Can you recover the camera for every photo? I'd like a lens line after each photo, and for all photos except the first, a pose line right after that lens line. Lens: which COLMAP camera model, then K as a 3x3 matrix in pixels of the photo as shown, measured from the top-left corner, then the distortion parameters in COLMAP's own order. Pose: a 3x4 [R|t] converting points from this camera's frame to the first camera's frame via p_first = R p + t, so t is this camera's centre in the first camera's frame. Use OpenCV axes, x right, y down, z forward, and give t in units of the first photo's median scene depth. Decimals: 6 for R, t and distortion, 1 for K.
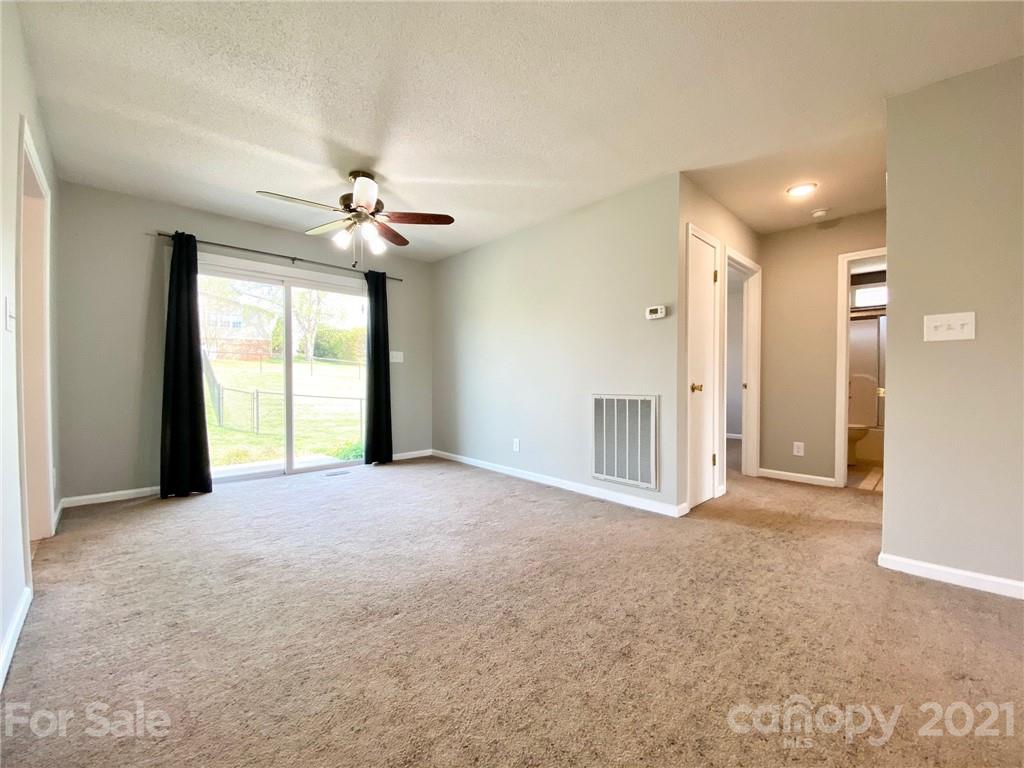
lens RADIAL K [[411.1, 0, 507.6], [0, 411.1, 389.6], [0, 0, 1]] dist [0.008285, -0.006180]
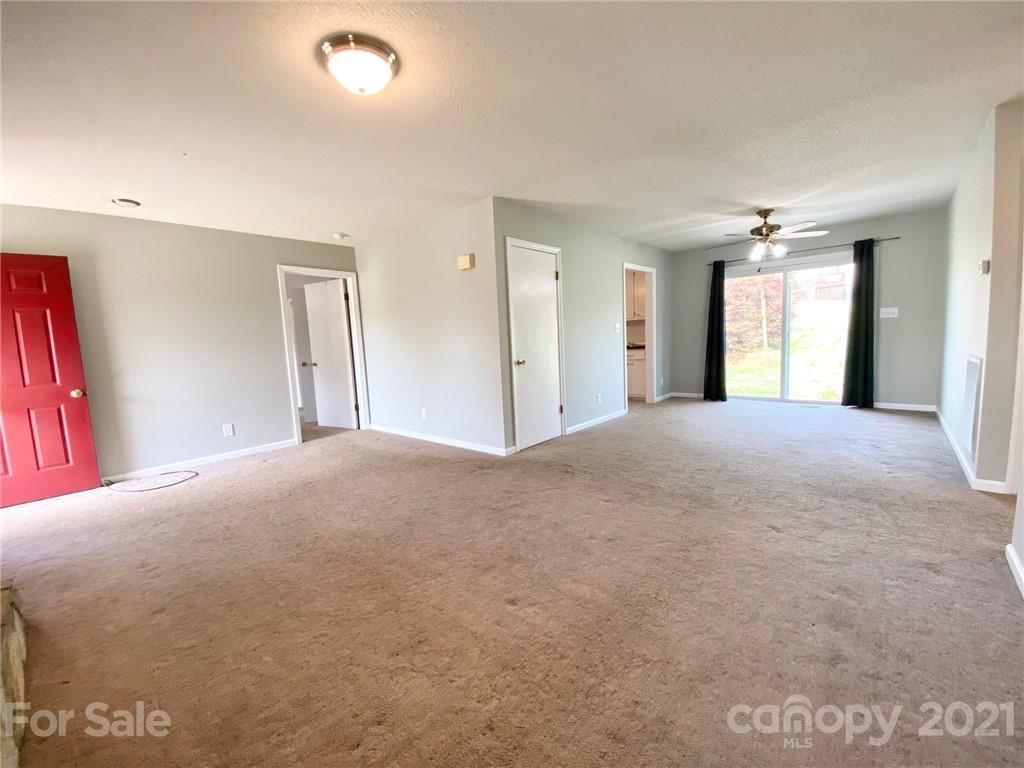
lens RADIAL K [[411.1, 0, 514.8], [0, 411.1, 386.1], [0, 0, 1]] dist [0.008285, -0.006180]
pose [[0.096901, 0.109072, -0.989299, 1.038456], [0.022805, 0.993473, 0.111766, -0.045988], [0.995033, -0.033391, 0.093781, -0.105590]]
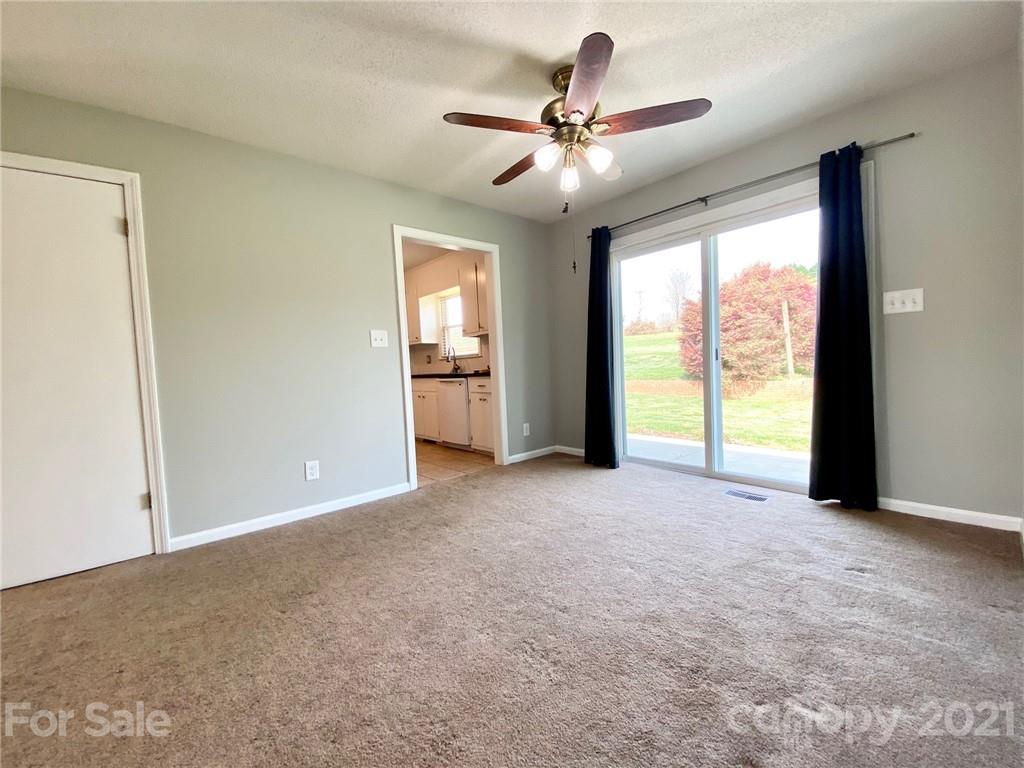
lens RADIAL K [[411.1, 0, 510.8], [0, 411.1, 387.7], [0, 0, 1]] dist [0.008285, -0.006180]
pose [[-0.031565, 0.054996, -0.997988, 0.339871], [0.020402, 0.998312, 0.054369, -0.020521], [0.999293, -0.018645, -0.032634, 0.802723]]
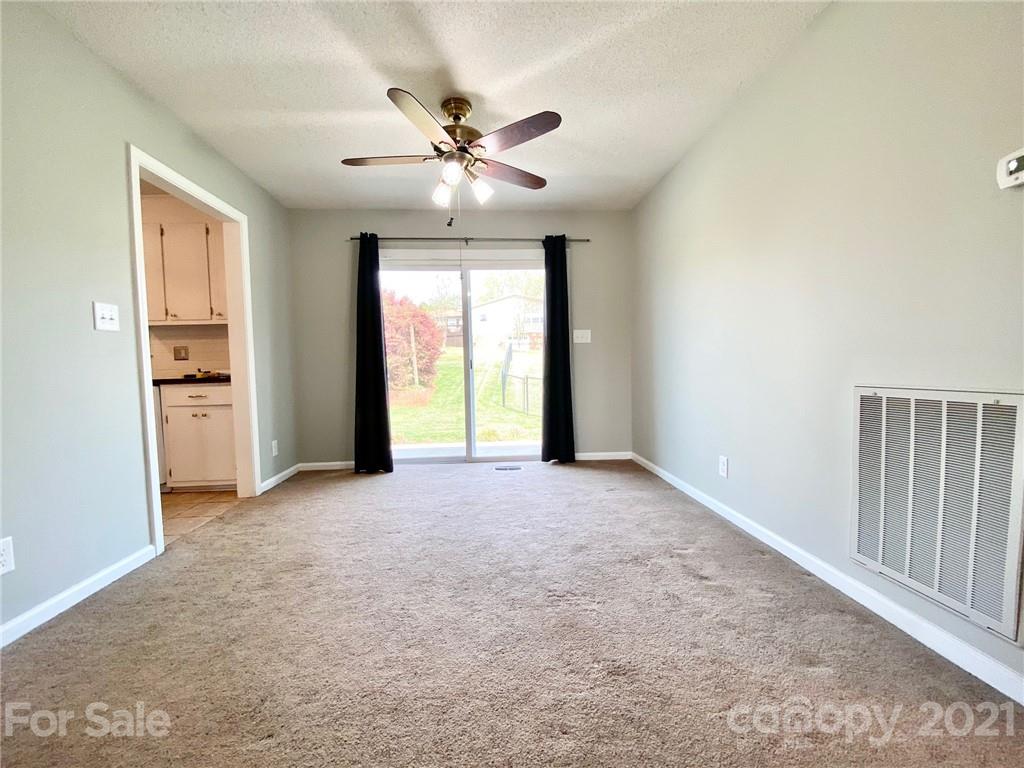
lens RADIAL K [[411.1, 0, 508.6], [0, 411.1, 388.2], [0, 0, 1]] dist [0.008285, -0.006180]
pose [[0.774177, 0.016403, -0.632756, 0.203058], [0.006080, 0.999425, 0.033348, -0.005082], [0.632940, -0.029665, 0.773633, 0.385422]]
